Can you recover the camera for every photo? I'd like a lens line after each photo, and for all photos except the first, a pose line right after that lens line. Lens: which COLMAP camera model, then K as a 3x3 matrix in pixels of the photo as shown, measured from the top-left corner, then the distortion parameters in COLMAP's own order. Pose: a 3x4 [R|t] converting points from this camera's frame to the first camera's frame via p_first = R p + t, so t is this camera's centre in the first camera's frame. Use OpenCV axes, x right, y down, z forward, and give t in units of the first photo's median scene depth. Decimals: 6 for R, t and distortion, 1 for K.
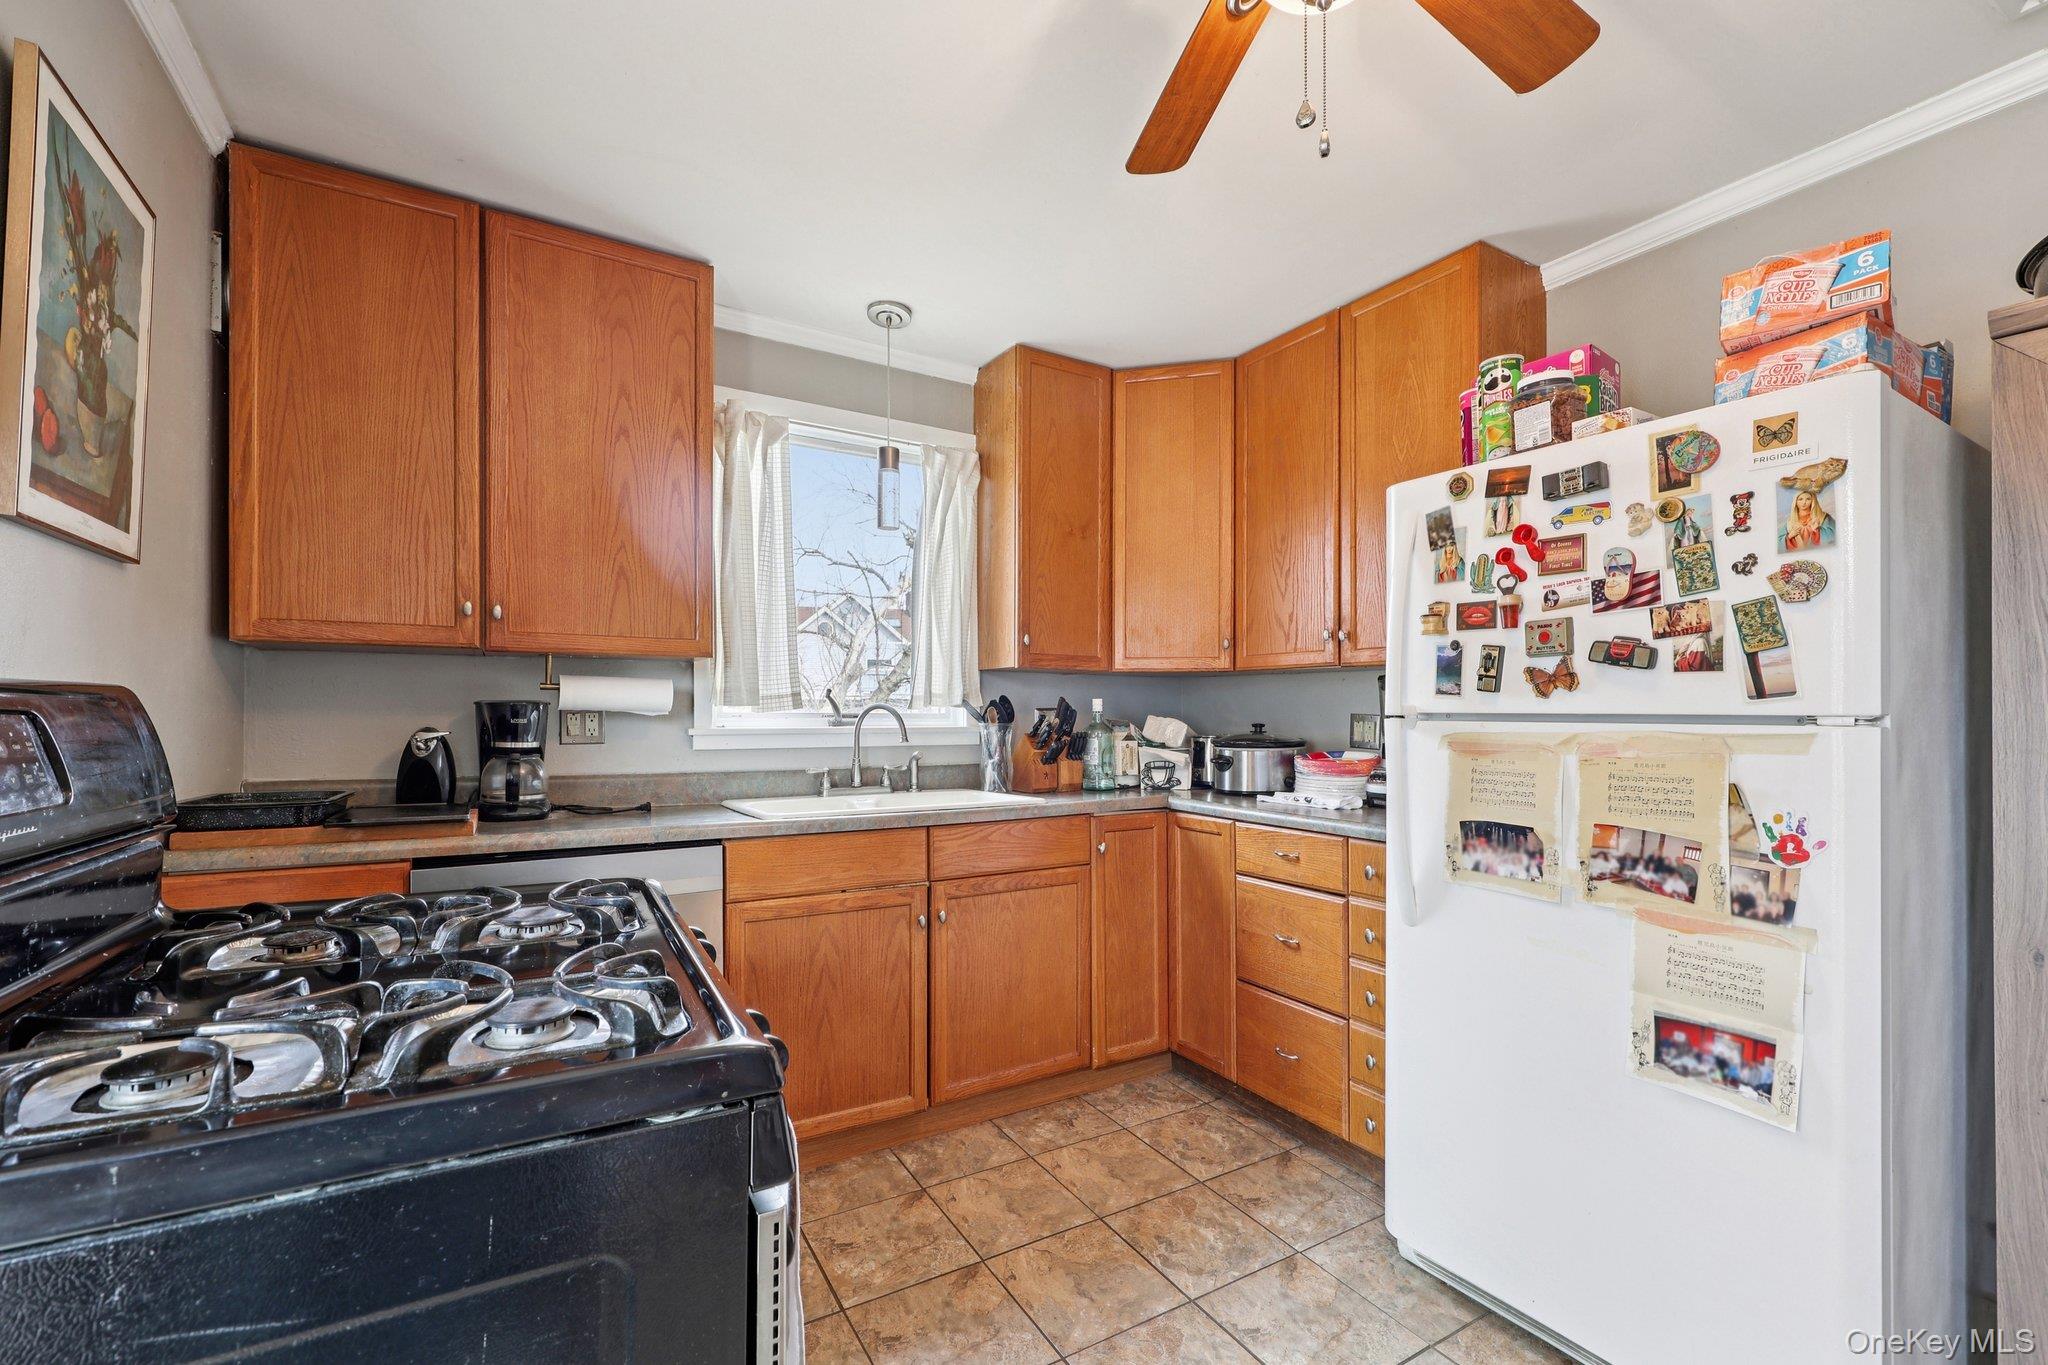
lens RADIAL K [[864.1, 0, 1016.0], [0, 864.1, 708.6], [0, 0, 1]] dist [0.001860, 0.000838]
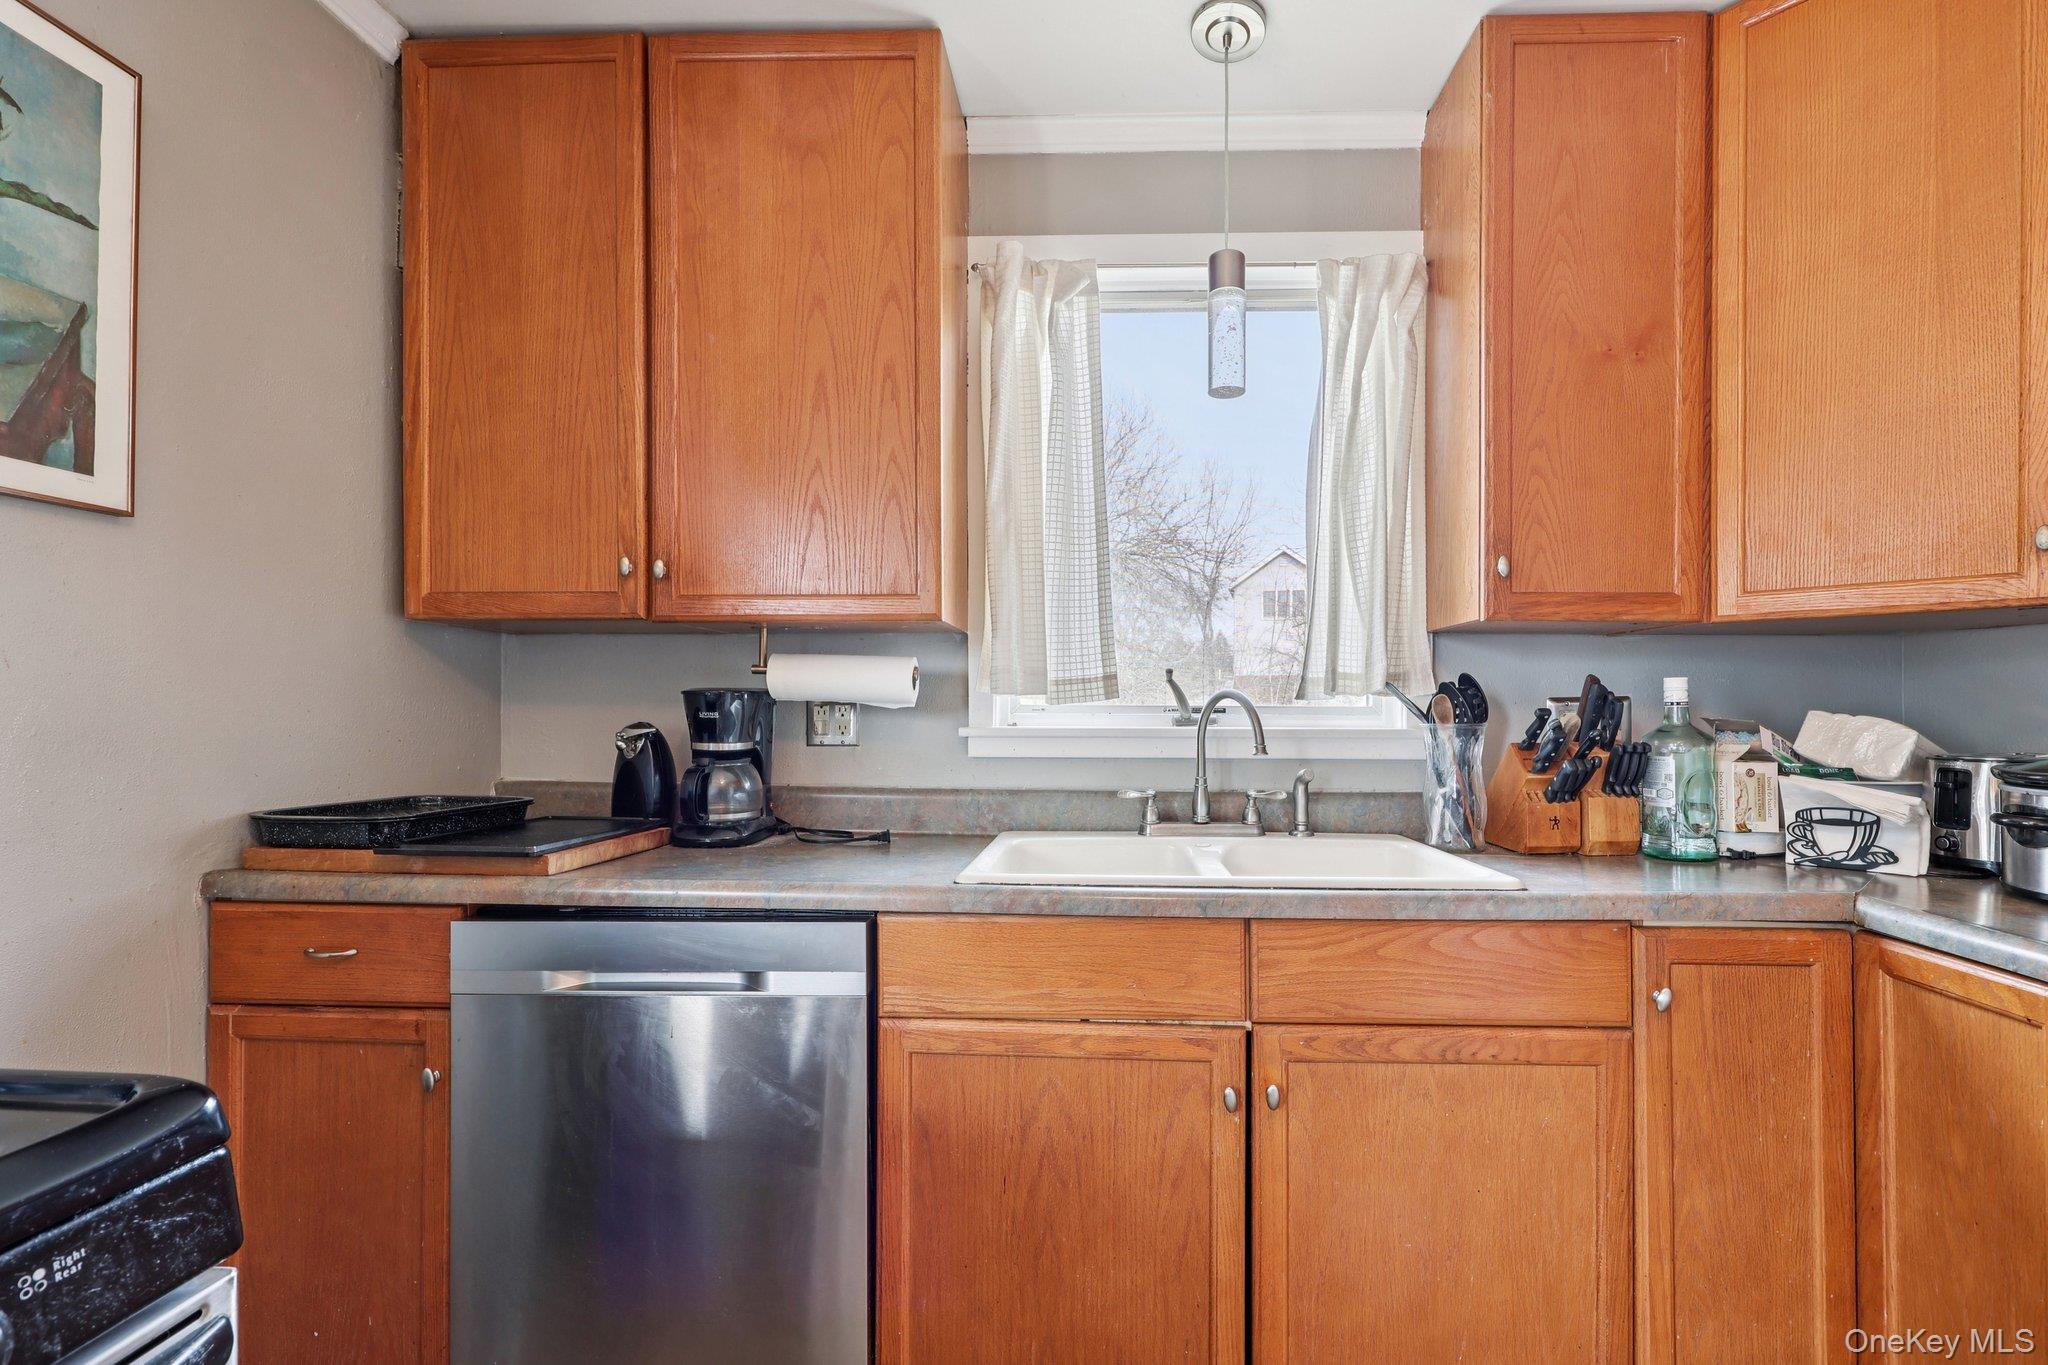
lens RADIAL K [[870.1, 0, 1081.0], [0, 870.1, 705.7], [0, 0, 1]] dist [0.002074, -0.000619]
pose [[0.840493, -0.000607, -0.541821, 0.102725], [0.001600, 0.999998, 0.001363, 0.005306], [0.541819, -0.002013, 0.840493, 0.504099]]
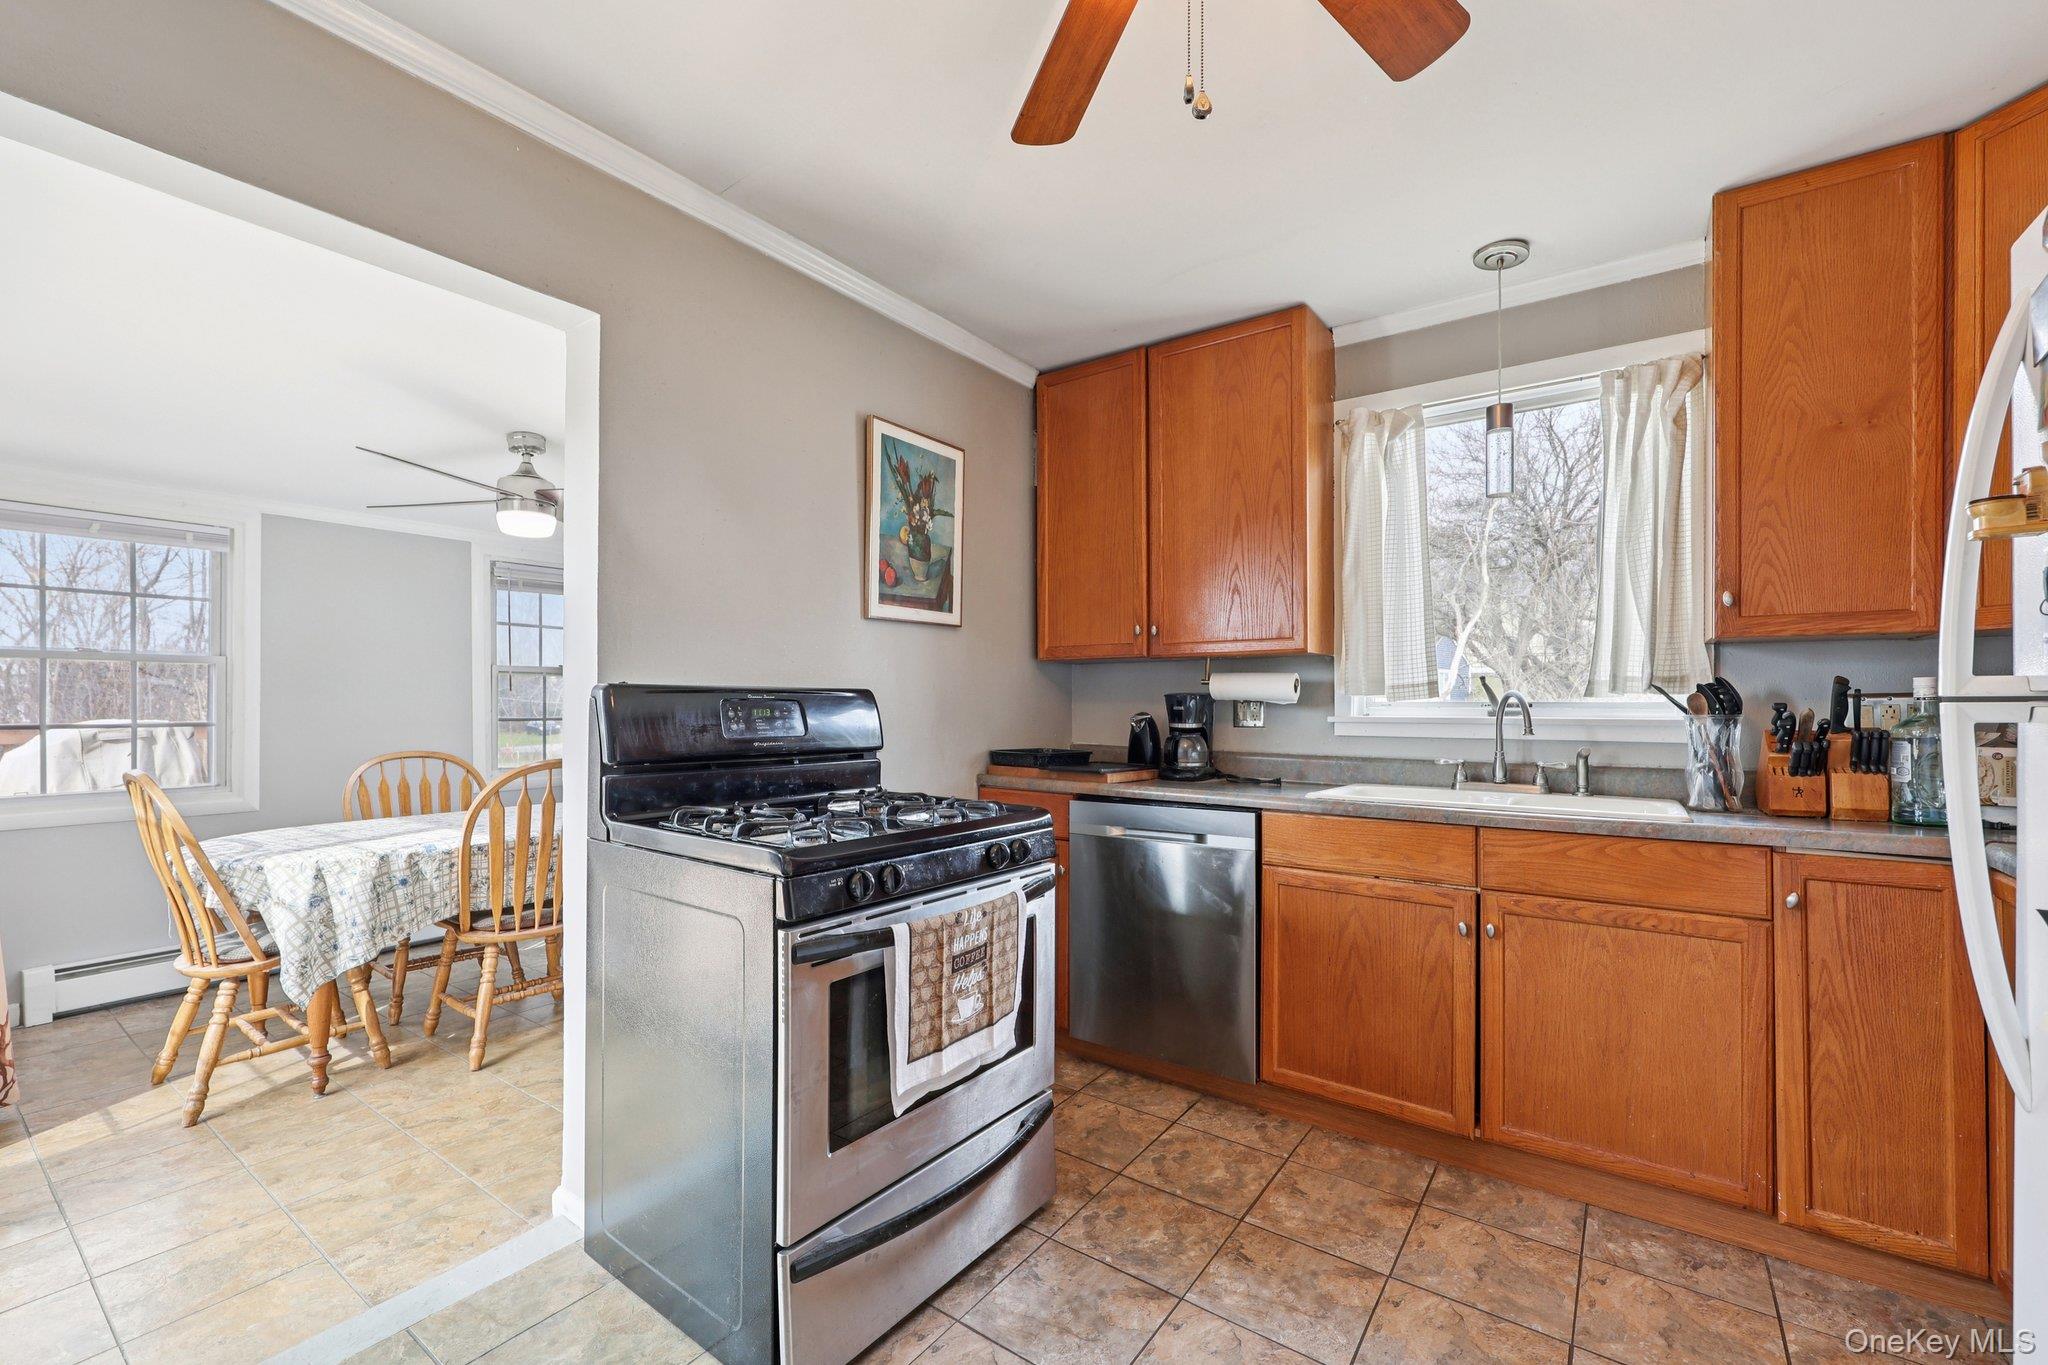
lens RADIAL K [[870.1, 0, 998.4], [0, 870.1, 708.8], [0, 0, 1]] dist [0.002074, -0.000619]
pose [[0.383995, 0.002590, -0.923331, 0.550091], [0.003908, 0.999983, 0.004431, 0.007878], [0.923327, -0.005310, 0.383978, 0.195481]]
